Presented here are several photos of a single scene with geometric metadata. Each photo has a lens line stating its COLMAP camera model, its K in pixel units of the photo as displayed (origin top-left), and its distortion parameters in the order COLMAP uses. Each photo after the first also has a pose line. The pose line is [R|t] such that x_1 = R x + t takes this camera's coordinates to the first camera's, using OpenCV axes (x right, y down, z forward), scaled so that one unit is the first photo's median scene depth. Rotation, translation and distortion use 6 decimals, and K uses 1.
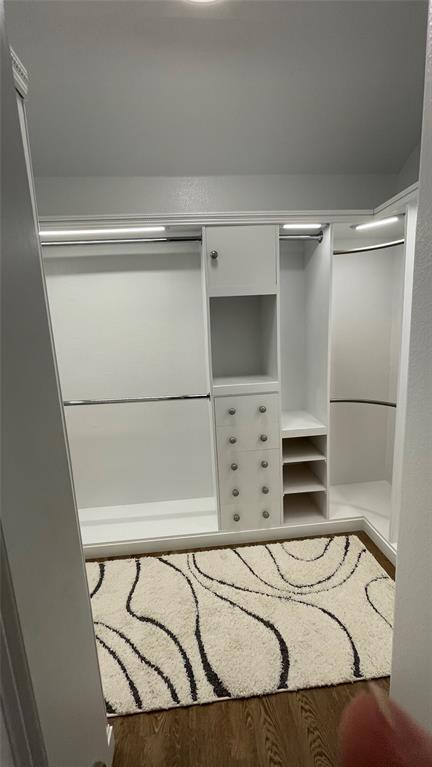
lens RADIAL K [[311.1, 0, 216.0], [0, 311.1, 383.5], [0, 0, 1]] dist [-0.001342, -0.000094]
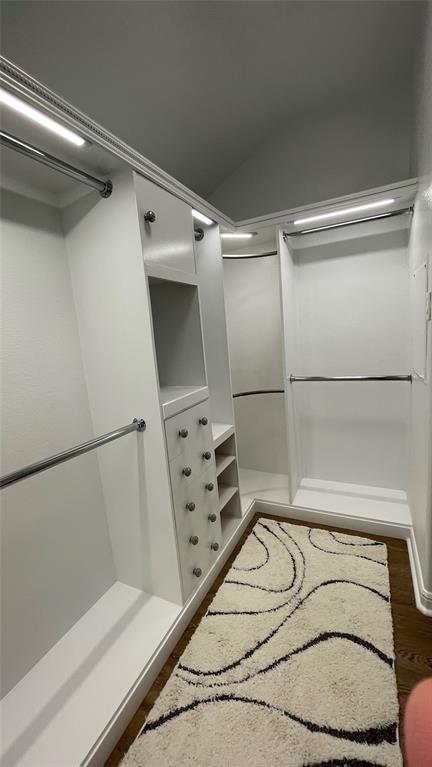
lens RADIAL K [[311.1, 0, 216.0], [0, 311.1, 383.5], [0, 0, 1]] dist [-0.001342, -0.000094]
pose [[0.511687, -0.130575, 0.849192, -0.557087], [0.202998, 0.978773, 0.028182, -0.034788], [-0.834846, 0.157964, 0.527332, 0.553008]]
